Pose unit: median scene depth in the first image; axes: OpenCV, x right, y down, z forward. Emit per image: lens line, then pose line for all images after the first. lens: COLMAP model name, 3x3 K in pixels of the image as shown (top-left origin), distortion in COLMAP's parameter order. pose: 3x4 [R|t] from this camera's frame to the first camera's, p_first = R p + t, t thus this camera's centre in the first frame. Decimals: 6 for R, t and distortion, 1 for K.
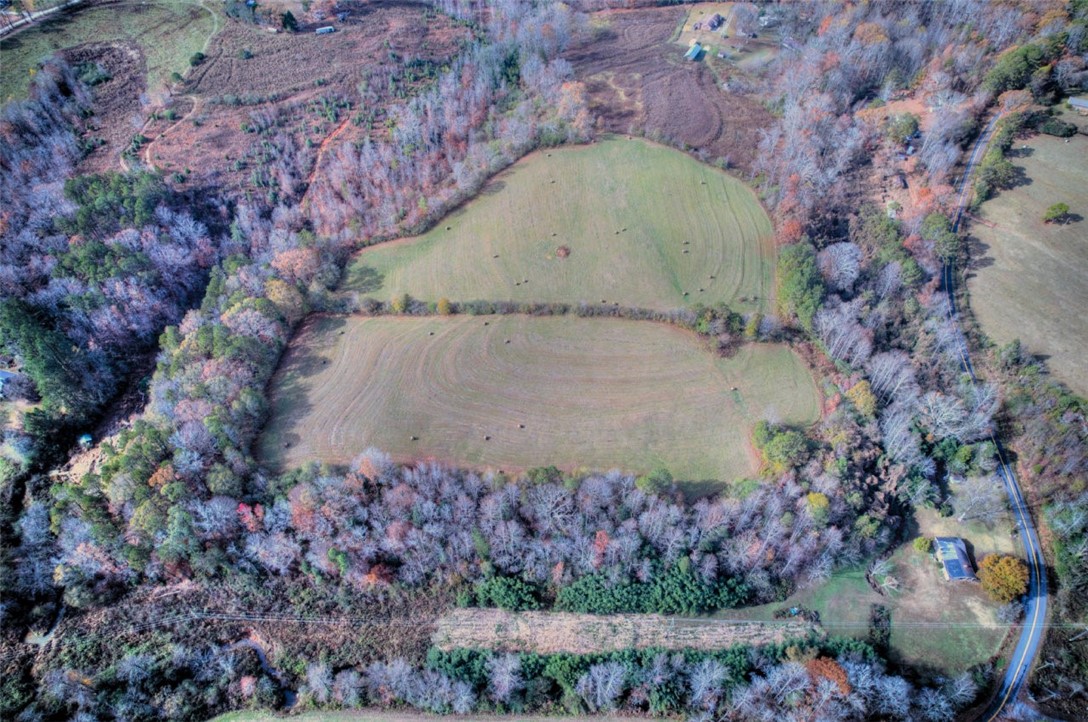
lens RADIAL K [[706.2, 0, 541.3], [0, 706.2, 368.6], [0, 0, 1]] dist [-0.074429, 0.068682]
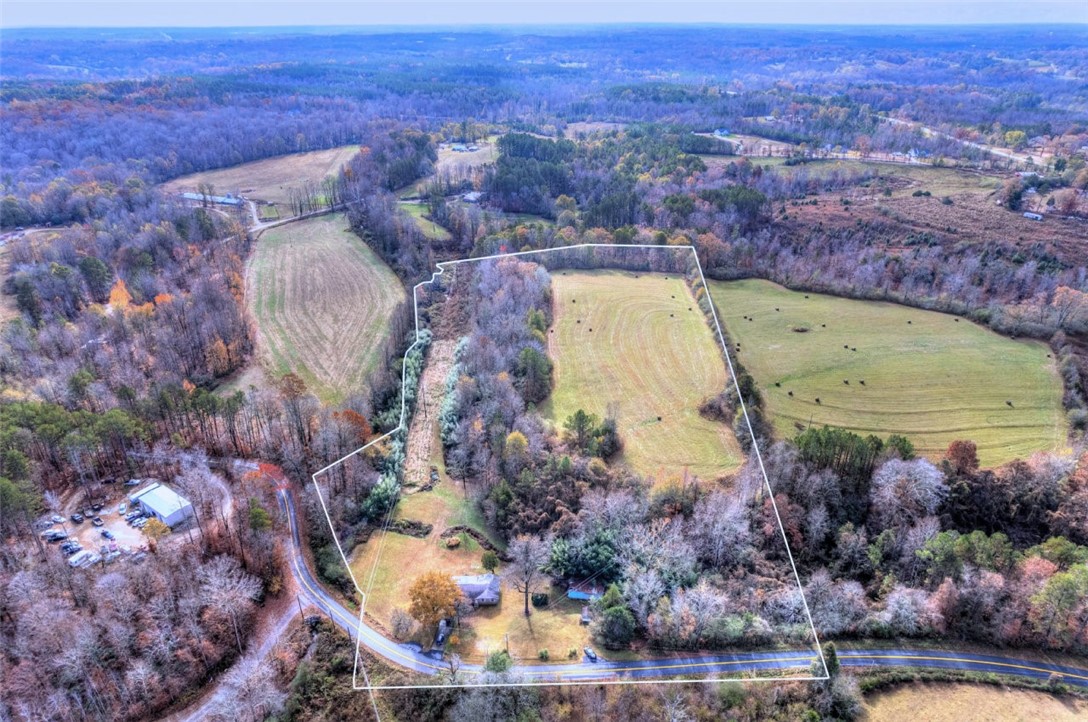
lens RADIAL K [[706.2, 0, 539.4], [0, 706.2, 360.1], [0, 0, 1]] dist [-0.074429, 0.068682]
pose [[0.031337, 0.445590, -0.894688, 1.027363], [-0.756700, 0.595392, 0.270025, -0.143417], [0.653011, 0.668549, 0.355836, 0.487435]]
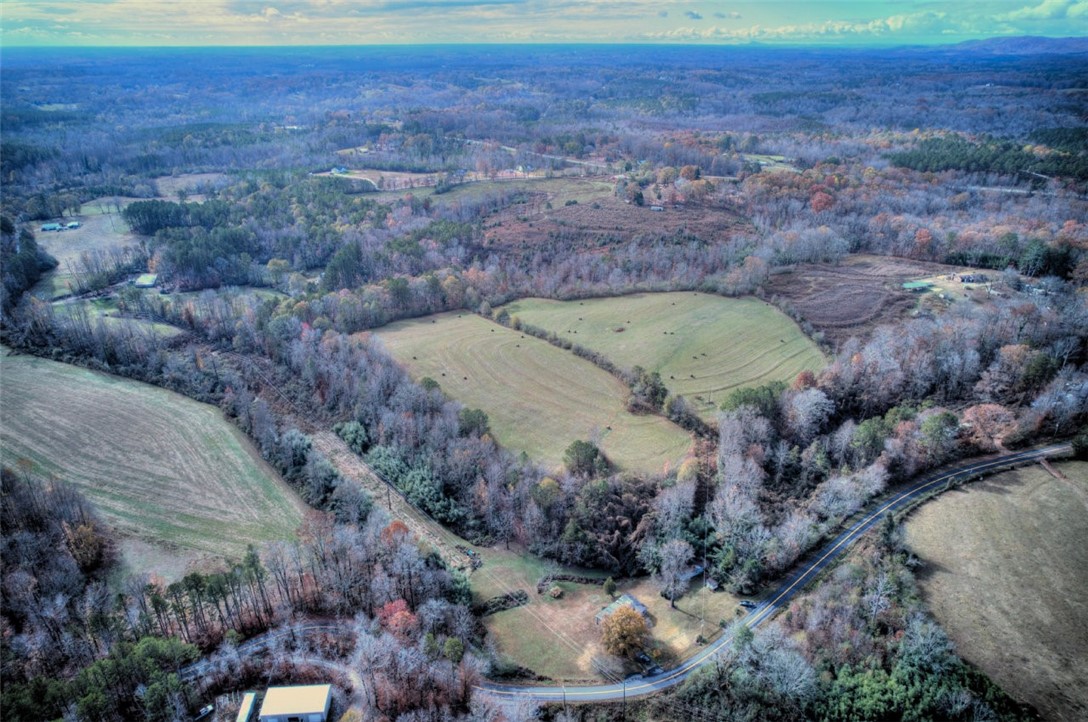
lens RADIAL K [[706.2, 0, 540.6], [0, 706.2, 361.0], [0, 0, 1]] dist [-0.074429, 0.068682]
pose [[0.658964, 0.318796, -0.681275, 0.889559], [-0.570858, 0.801745, -0.176994, 0.194066], [0.489784, 0.505544, 0.710308, 0.095748]]
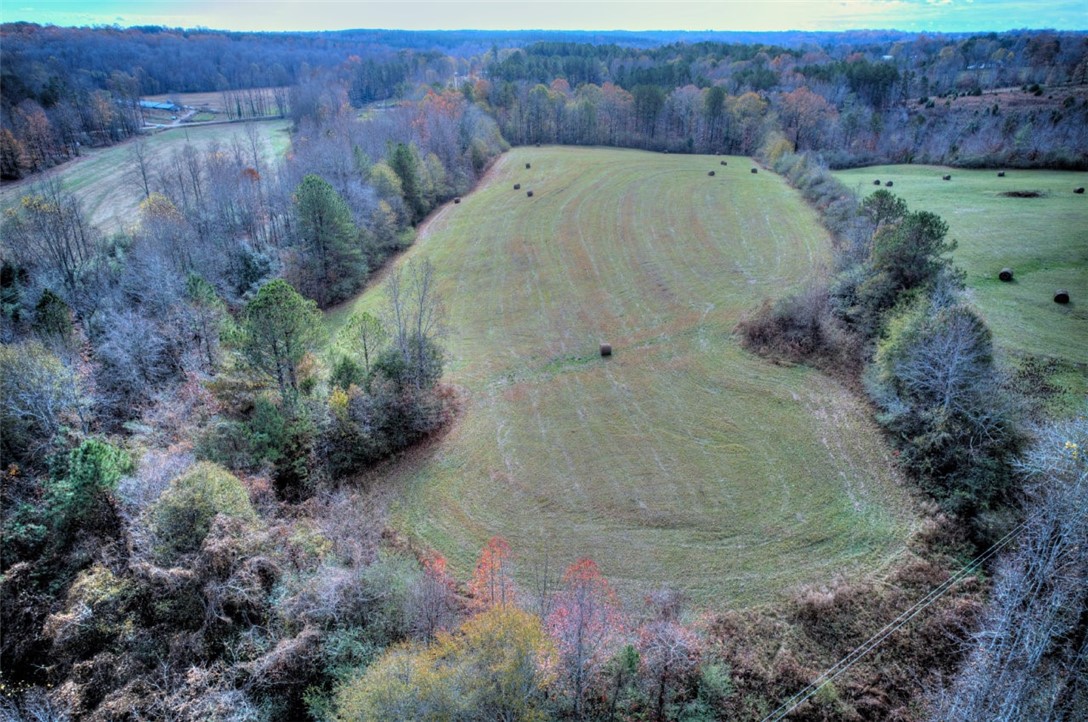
lens RADIAL K [[706.2, 0, 547.8], [0, 706.2, 367.7], [0, 0, 1]] dist [-0.074429, 0.068682]
pose [[-0.082504, 0.443727, -0.892356, 0.550624], [-0.757134, 0.554328, 0.345642, -0.053553], [0.648028, 0.704150, 0.290227, 0.835938]]
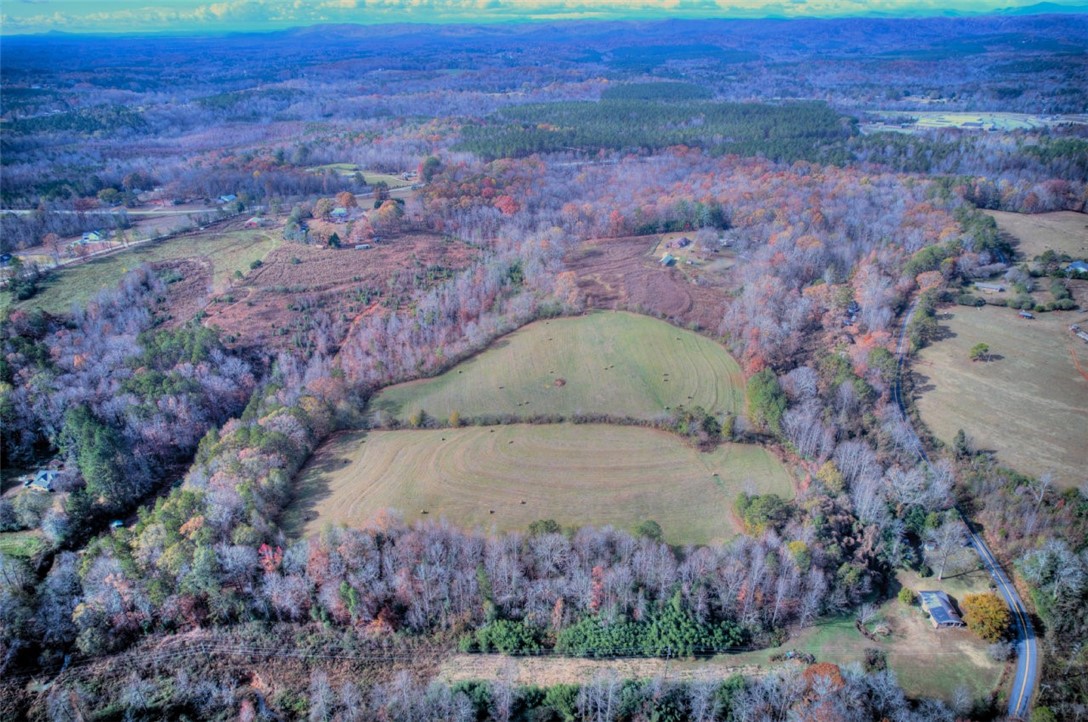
lens RADIAL K [[706.2, 0, 542.1], [0, 706.2, 364.7], [0, 0, 1]] dist [-0.074429, 0.068682]
pose [[0.999990, -0.004355, 0.001247, 0.001225], [0.004497, 0.920731, -0.390171, 0.286912], [0.000551, 0.390173, 0.920741, -0.082996]]
